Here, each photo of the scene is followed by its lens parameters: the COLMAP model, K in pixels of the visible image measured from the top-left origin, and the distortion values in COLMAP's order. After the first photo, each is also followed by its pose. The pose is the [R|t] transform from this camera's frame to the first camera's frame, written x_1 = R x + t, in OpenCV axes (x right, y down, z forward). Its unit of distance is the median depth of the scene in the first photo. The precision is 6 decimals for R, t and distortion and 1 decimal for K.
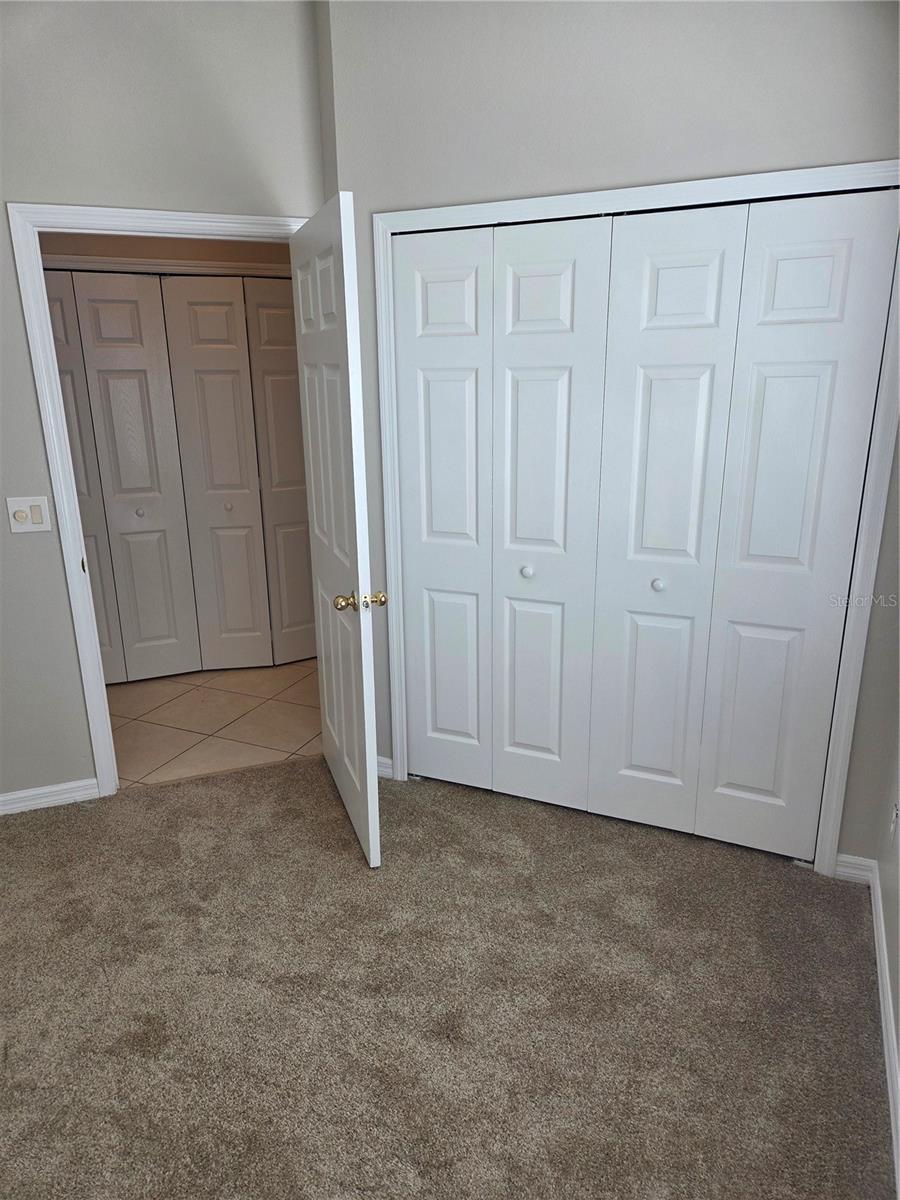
lens RADIAL K [[801.6, 0, 452.5], [0, 801.6, 602.0], [0, 0, 1]] dist [0.011012, 0.000589]
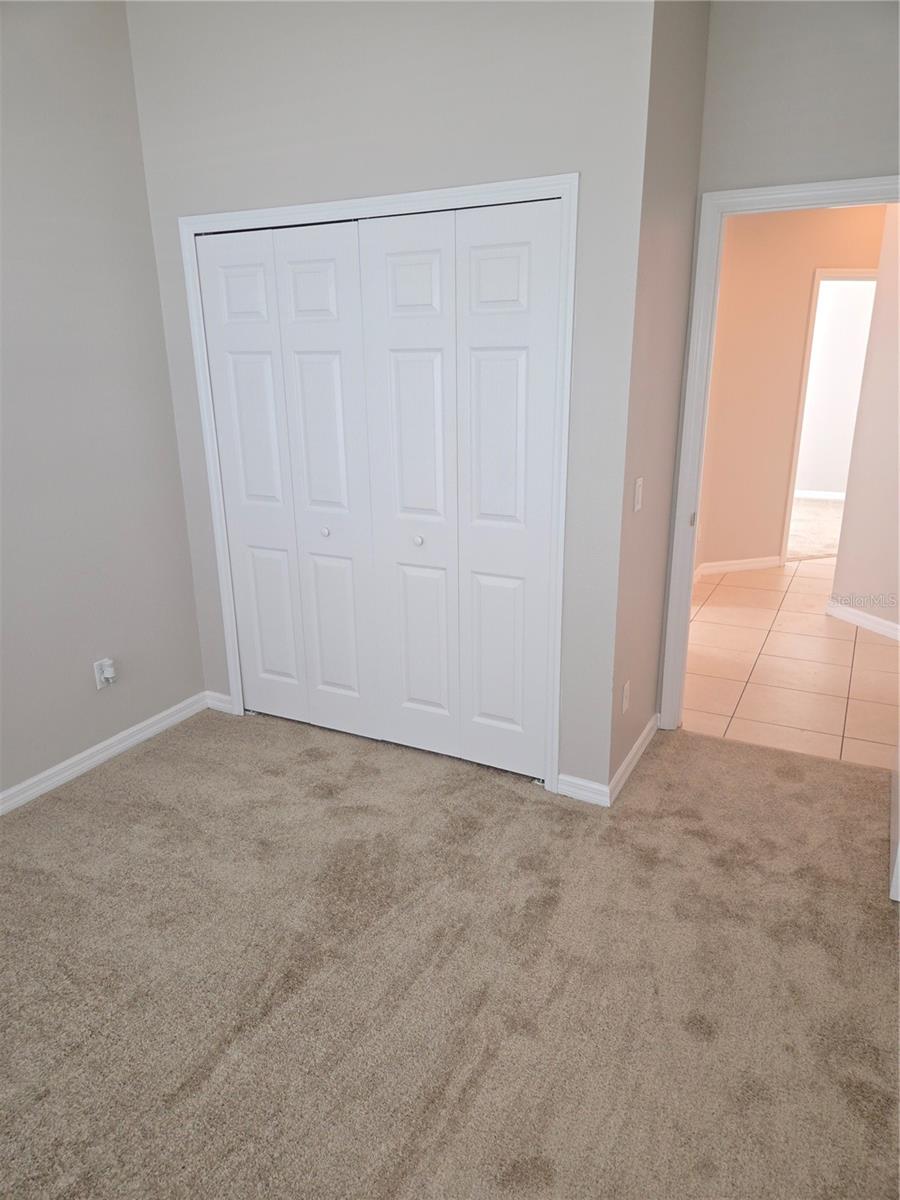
lens RADIAL K [[801.6, 0, 448.6], [0, 801.6, 601.1], [0, 0, 1]] dist [0.011012, 0.000589]
pose [[0.998971, 0.011040, -0.043988, 0.286158], [-0.010104, 0.999719, 0.021454, 0.033249], [0.044213, -0.020987, 0.998802, -0.124625]]
